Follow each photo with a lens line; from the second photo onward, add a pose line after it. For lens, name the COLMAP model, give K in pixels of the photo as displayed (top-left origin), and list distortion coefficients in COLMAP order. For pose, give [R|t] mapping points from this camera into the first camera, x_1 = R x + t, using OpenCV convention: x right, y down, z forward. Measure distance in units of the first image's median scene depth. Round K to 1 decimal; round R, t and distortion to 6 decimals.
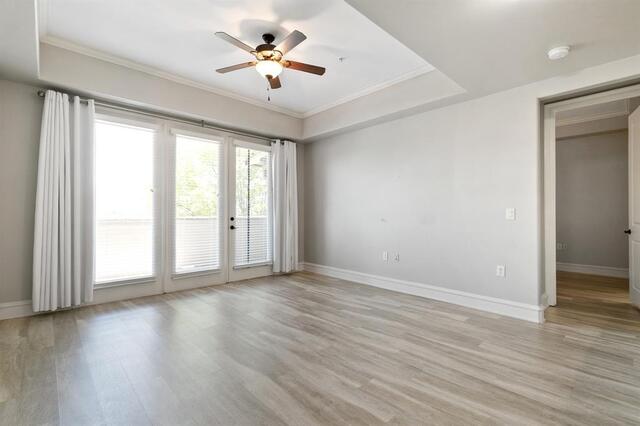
lens RADIAL K [[297.5, 0, 320.1], [0, 297.5, 214.9], [0, 0, 1]] dist [0.017208, -0.001372]
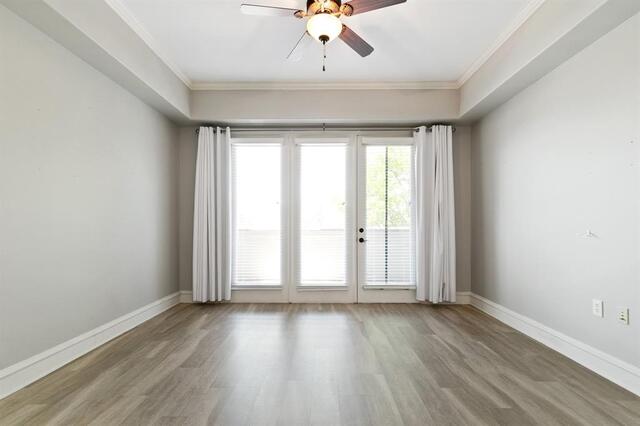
lens RADIAL K [[297.5, 0, 322.6], [0, 297.5, 227.2], [0, 0, 1]] dist [0.017208, -0.001372]
pose [[0.723675, -0.000097, -0.690141, 0.237799], [0.001640, 0.999997, 0.001578, 0.002898], [0.690139, -0.002274, 0.723674, 0.322874]]
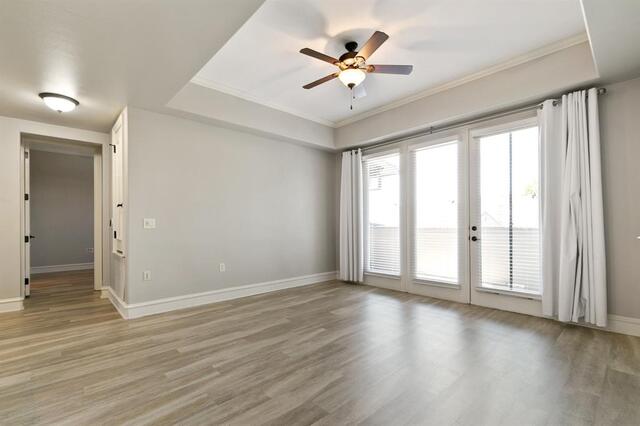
lens RADIAL K [[297.5, 0, 315.8], [0, 297.5, 224.2], [0, 0, 1]] dist [0.017208, -0.001372]
pose [[-0.023004, -0.004090, -0.999727, 0.581759], [0.005265, 0.999977, -0.004212, 0.003505], [0.999722, -0.005360, -0.022982, 0.633292]]
